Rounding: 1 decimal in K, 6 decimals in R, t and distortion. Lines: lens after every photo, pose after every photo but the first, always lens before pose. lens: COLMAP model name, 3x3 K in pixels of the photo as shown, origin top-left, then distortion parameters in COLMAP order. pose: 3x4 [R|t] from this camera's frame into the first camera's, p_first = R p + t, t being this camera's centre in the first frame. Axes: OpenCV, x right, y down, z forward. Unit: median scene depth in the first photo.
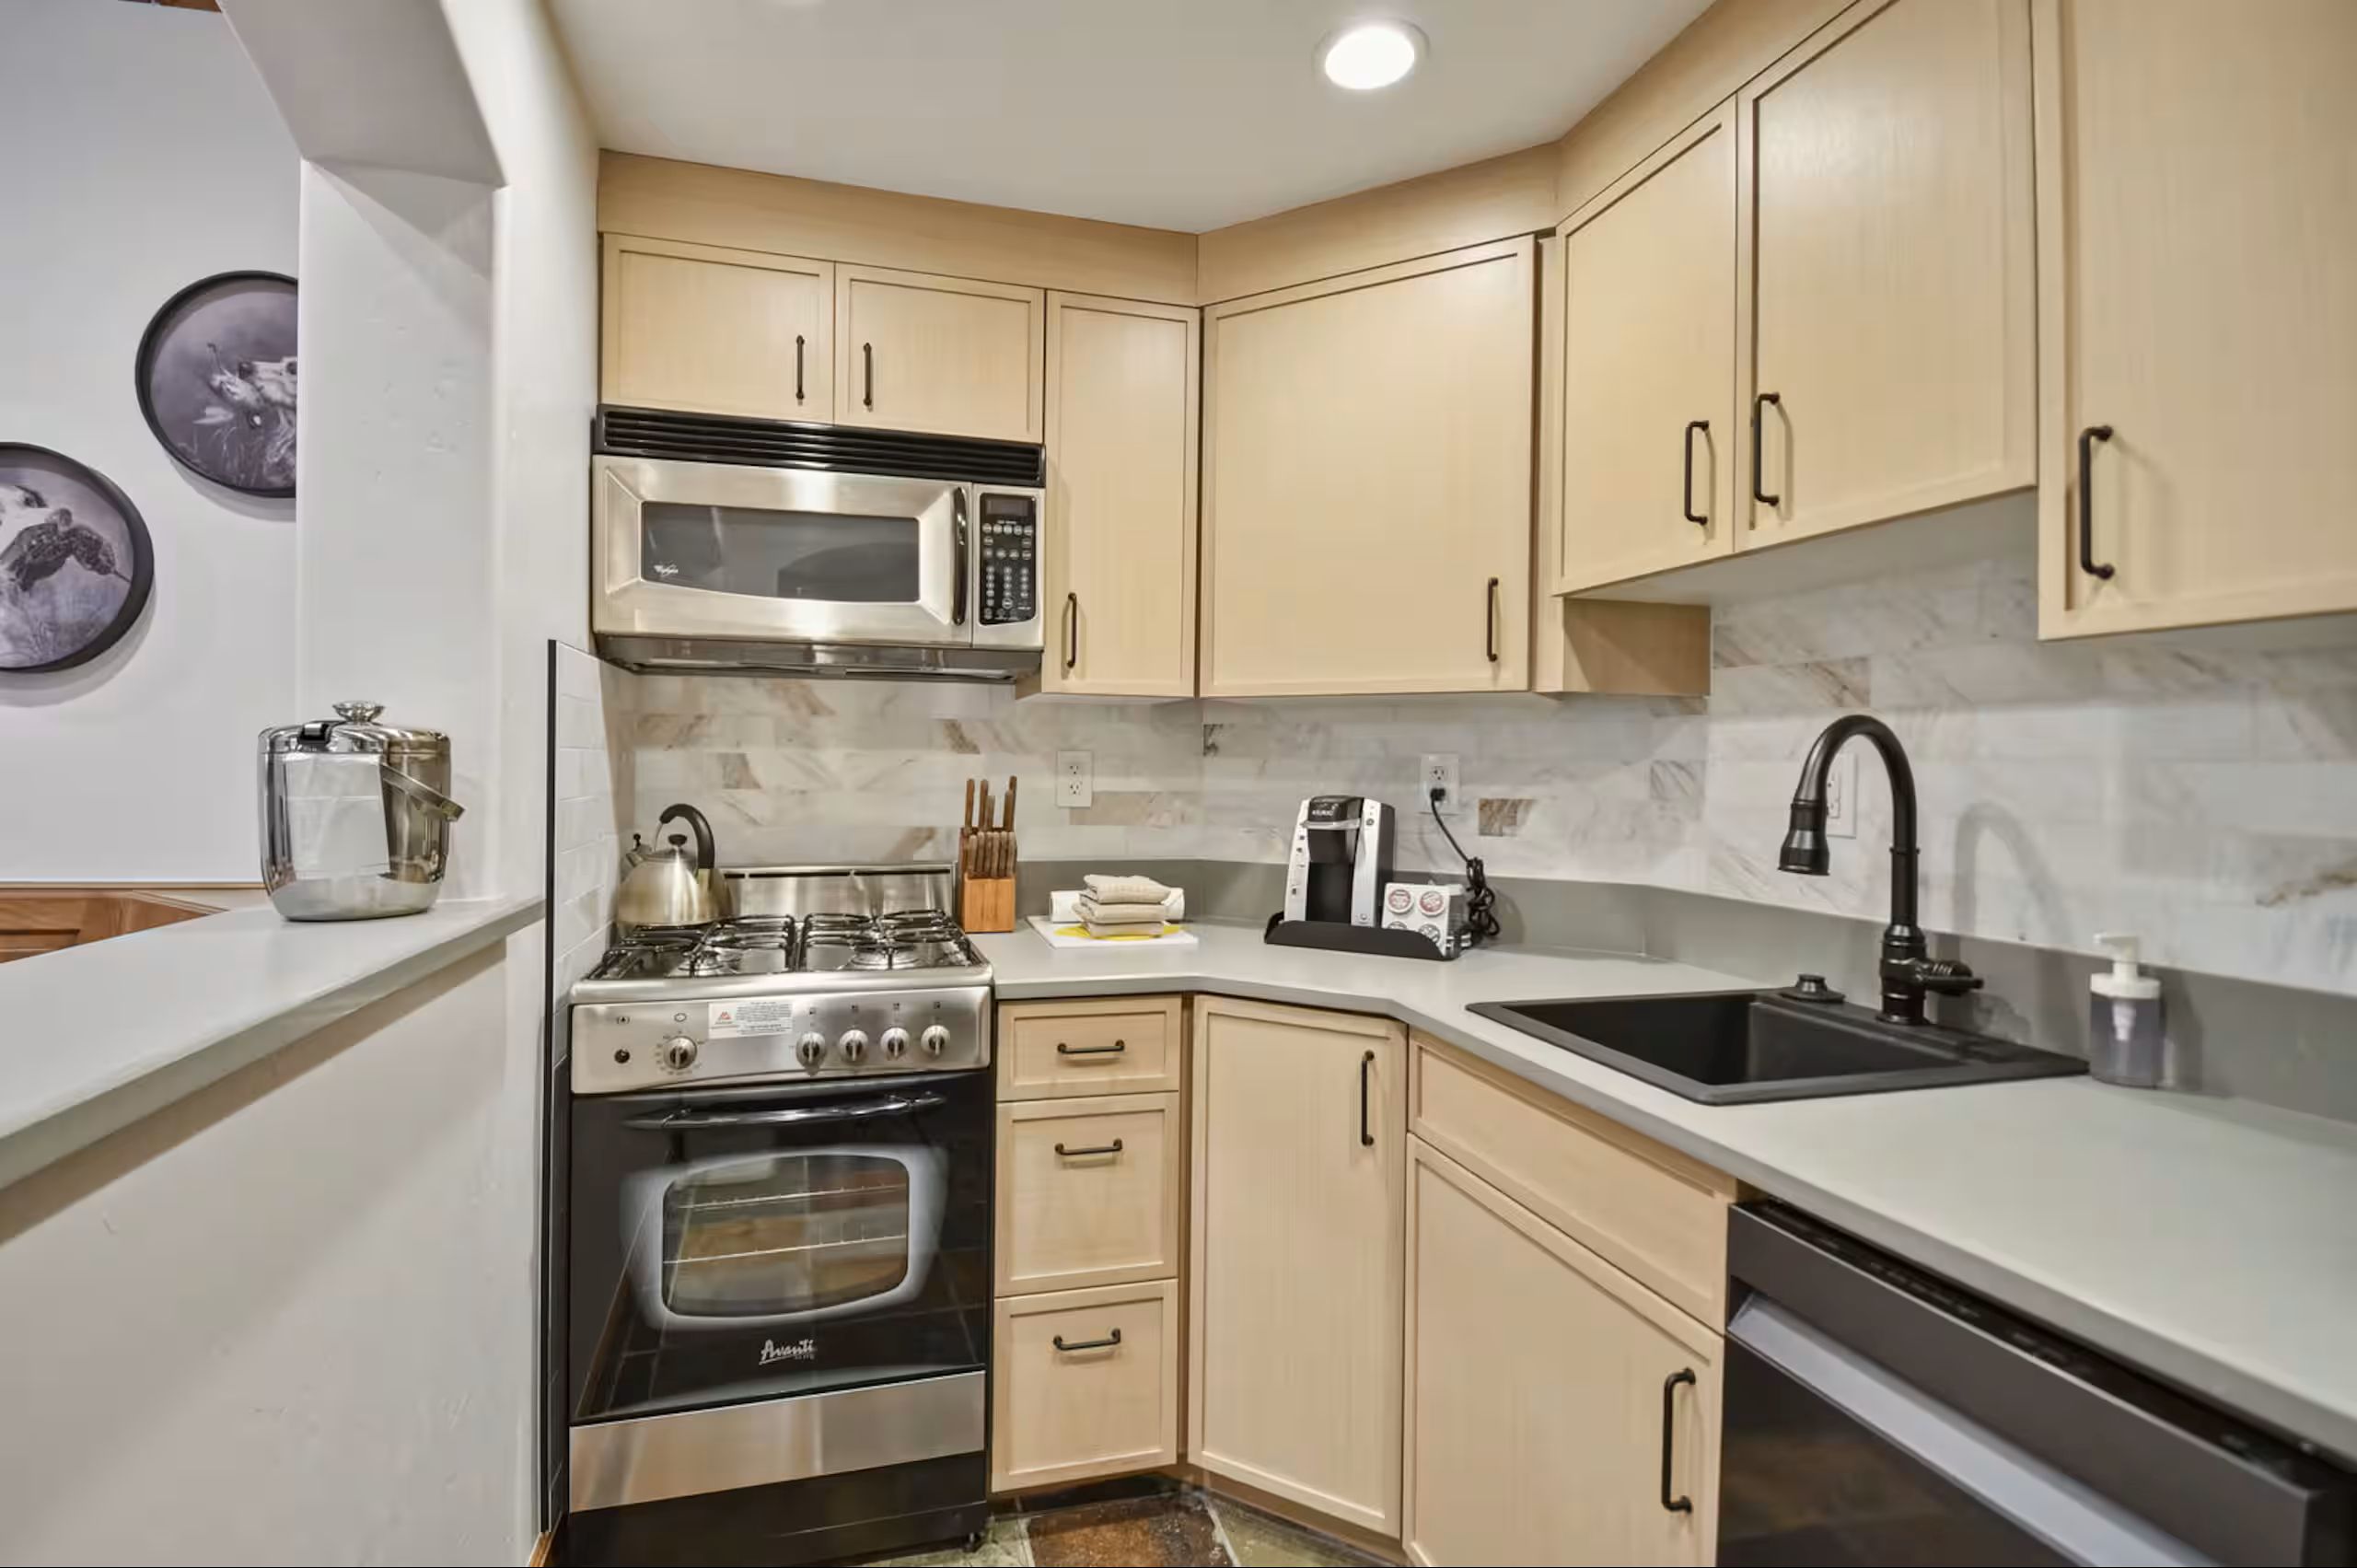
lens RADIAL K [[1106.0, 0, 1147.2], [0, 1106.0, 765.5], [0, 0, 1]] dist [0.028774, -0.031398]
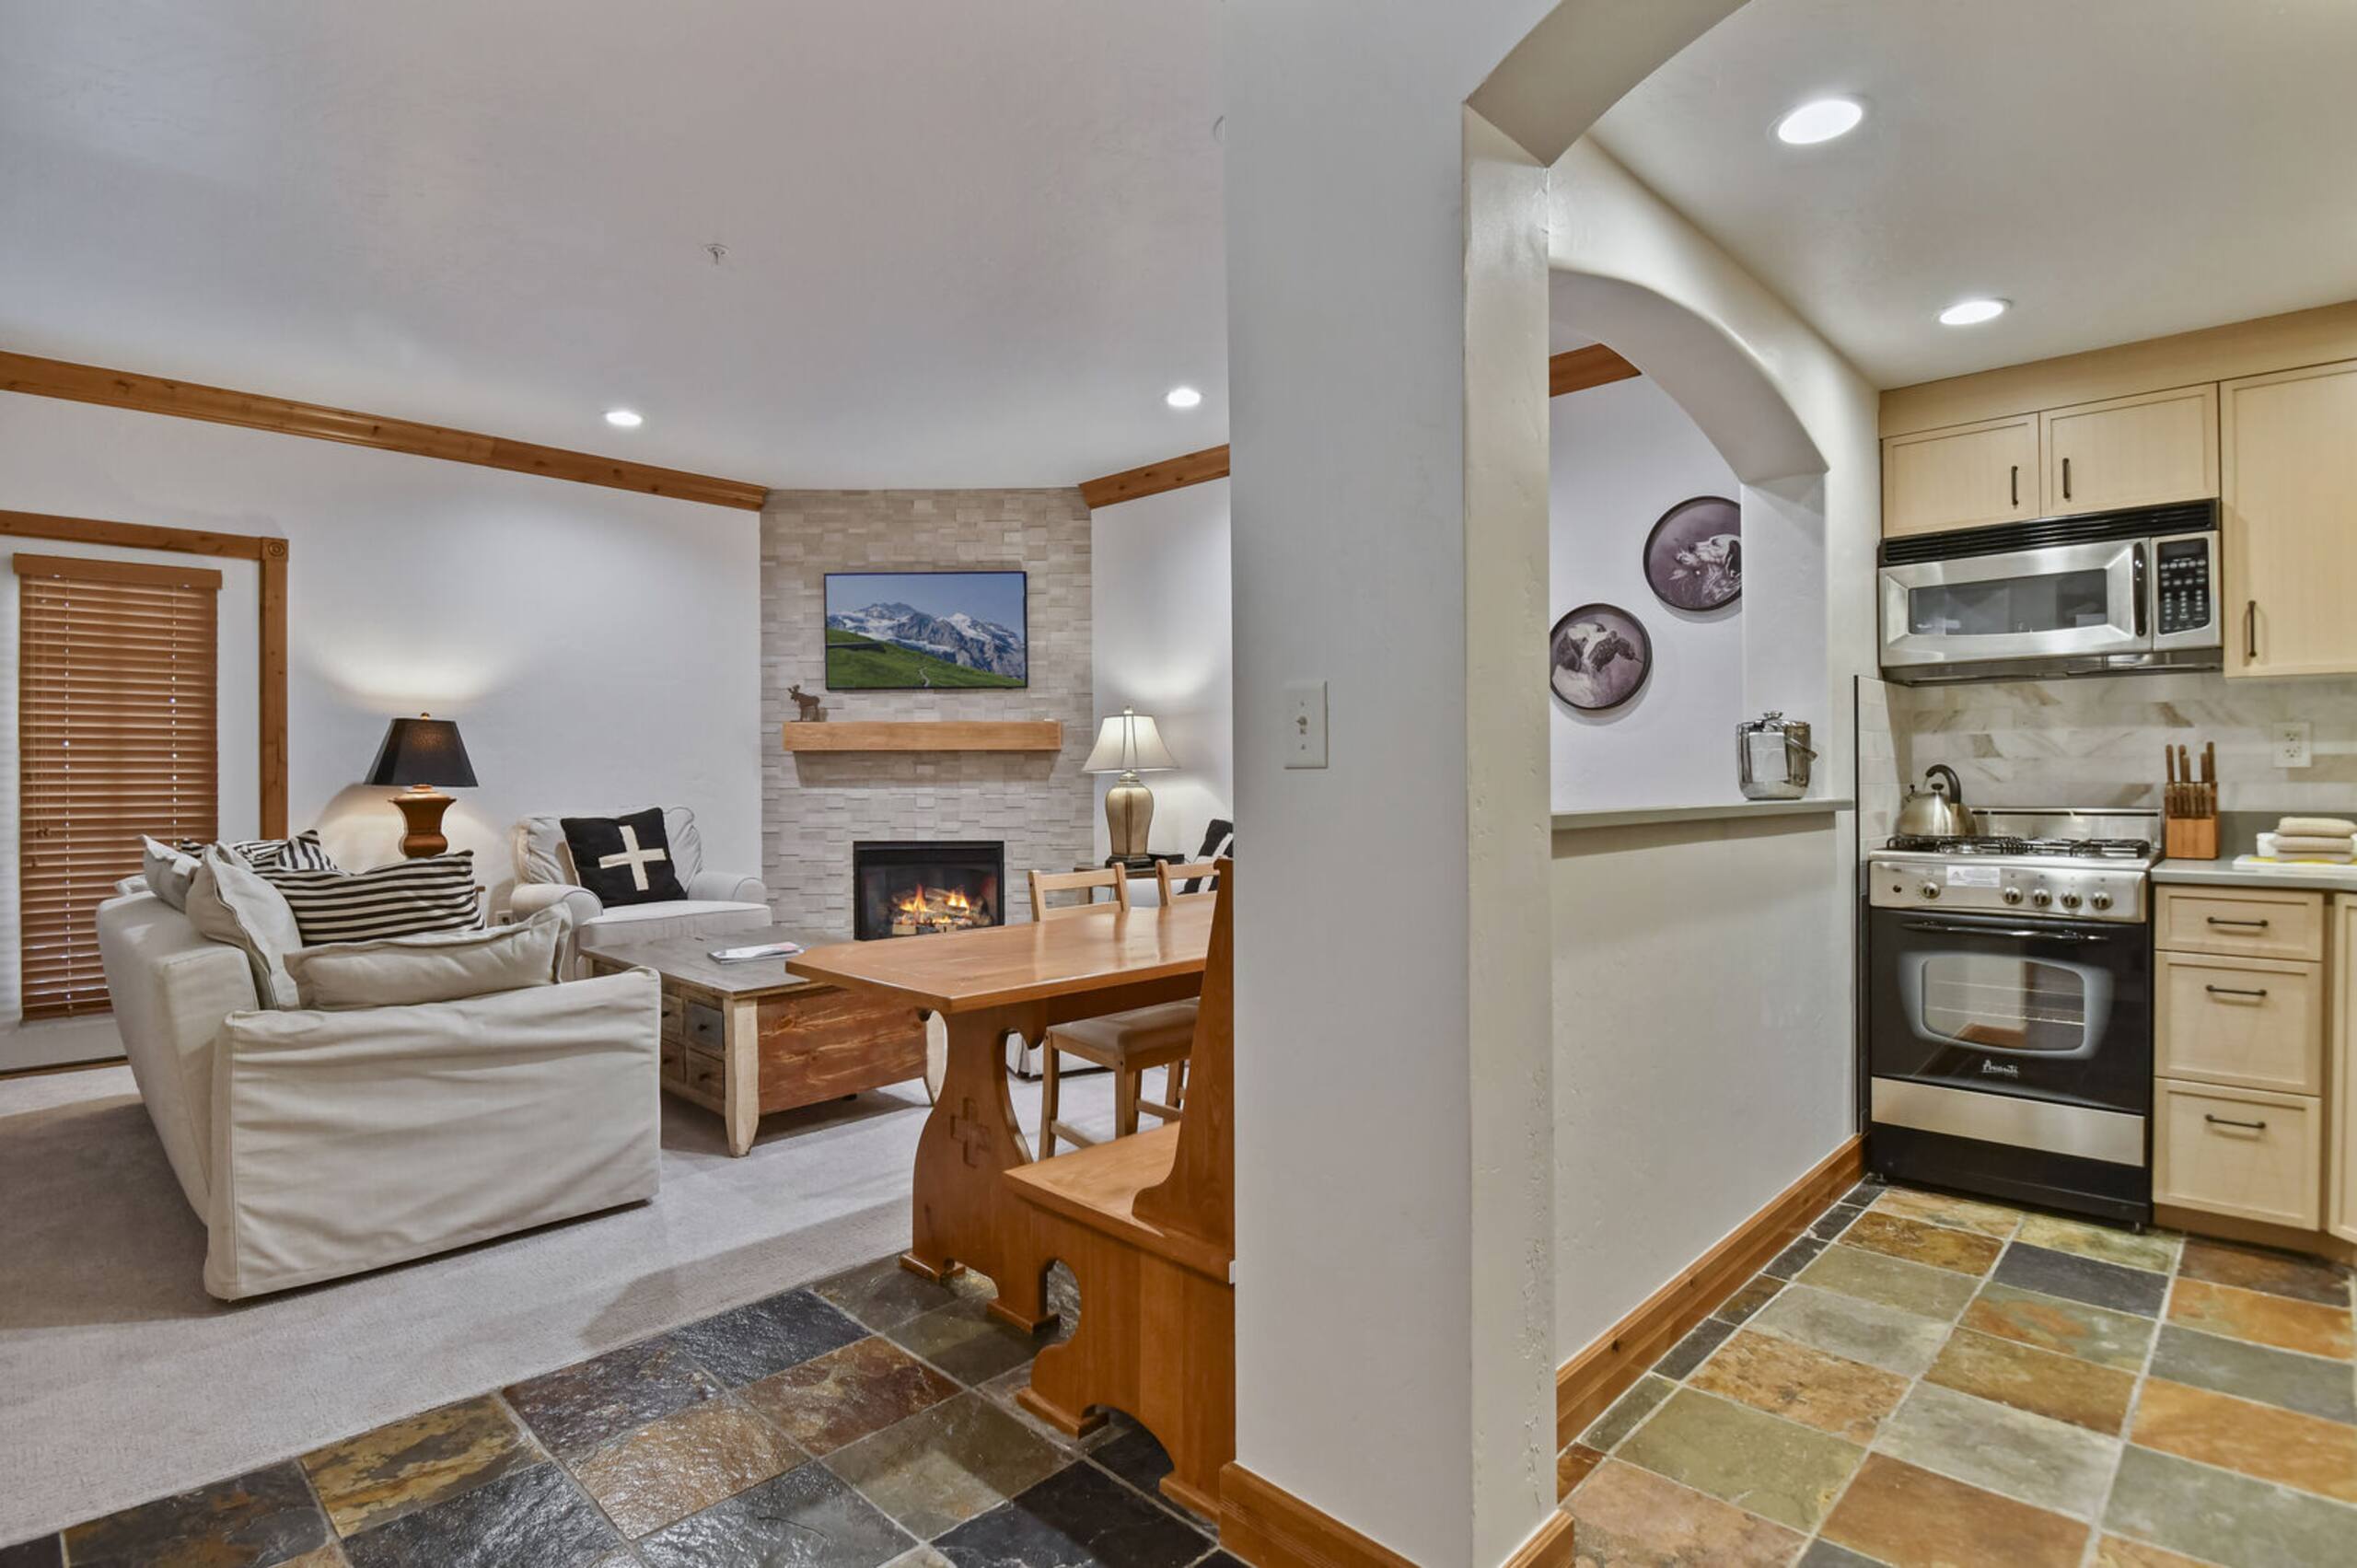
lens RADIAL K [[1170.7, 0, 1108.9], [0, 1170.7, 773.4], [0, 0, 1]] dist [0.000410, -0.019744]
pose [[0.481544, -0.016256, -0.876271, 0.511954], [0.008158, 0.999868, -0.014065, 0.063610], [0.876384, -0.000376, 0.481613, -0.930436]]
